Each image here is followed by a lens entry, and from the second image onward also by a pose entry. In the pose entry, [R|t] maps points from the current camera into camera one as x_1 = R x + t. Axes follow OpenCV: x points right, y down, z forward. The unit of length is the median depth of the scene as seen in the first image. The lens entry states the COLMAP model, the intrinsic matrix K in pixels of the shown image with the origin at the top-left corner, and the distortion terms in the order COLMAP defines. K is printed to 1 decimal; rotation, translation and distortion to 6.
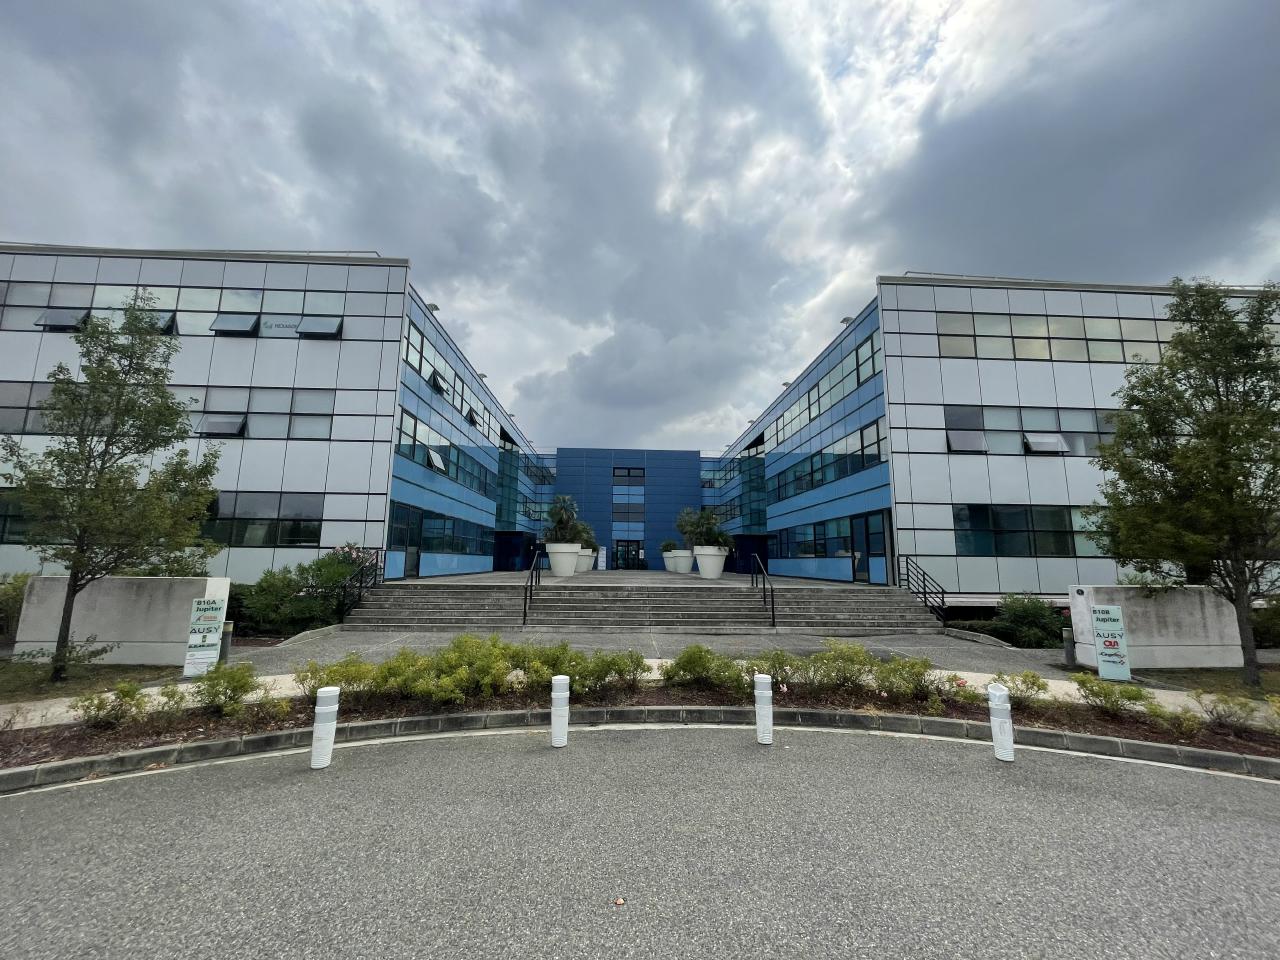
lens RADIAL K [[515.6, 0, 640.0], [0, 515.6, 480.0], [0, 0, 1]] dist [-0.000167, -0.000005]
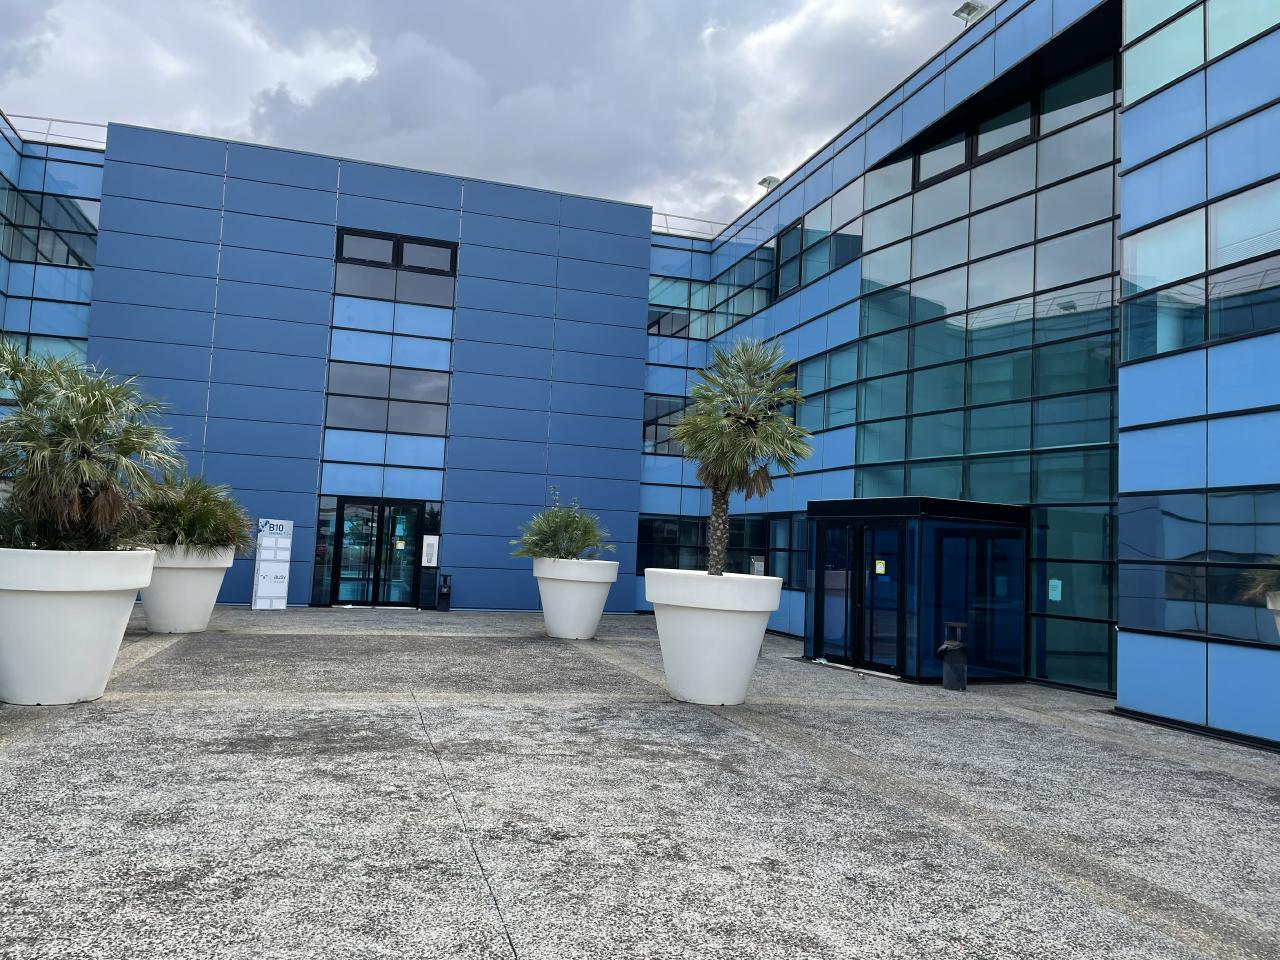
lens RADIAL K [[949.5, 0, 640.0], [0, 949.5, 480.0], [0, 0, 1]] dist [-0.003712, -0.000919]
pose [[0.969652, 0.051862, 0.238924, -0.011175], [-0.074305, 0.993529, 0.085900, 0.052321], [-0.232923, -0.101047, 0.967231, 0.471147]]
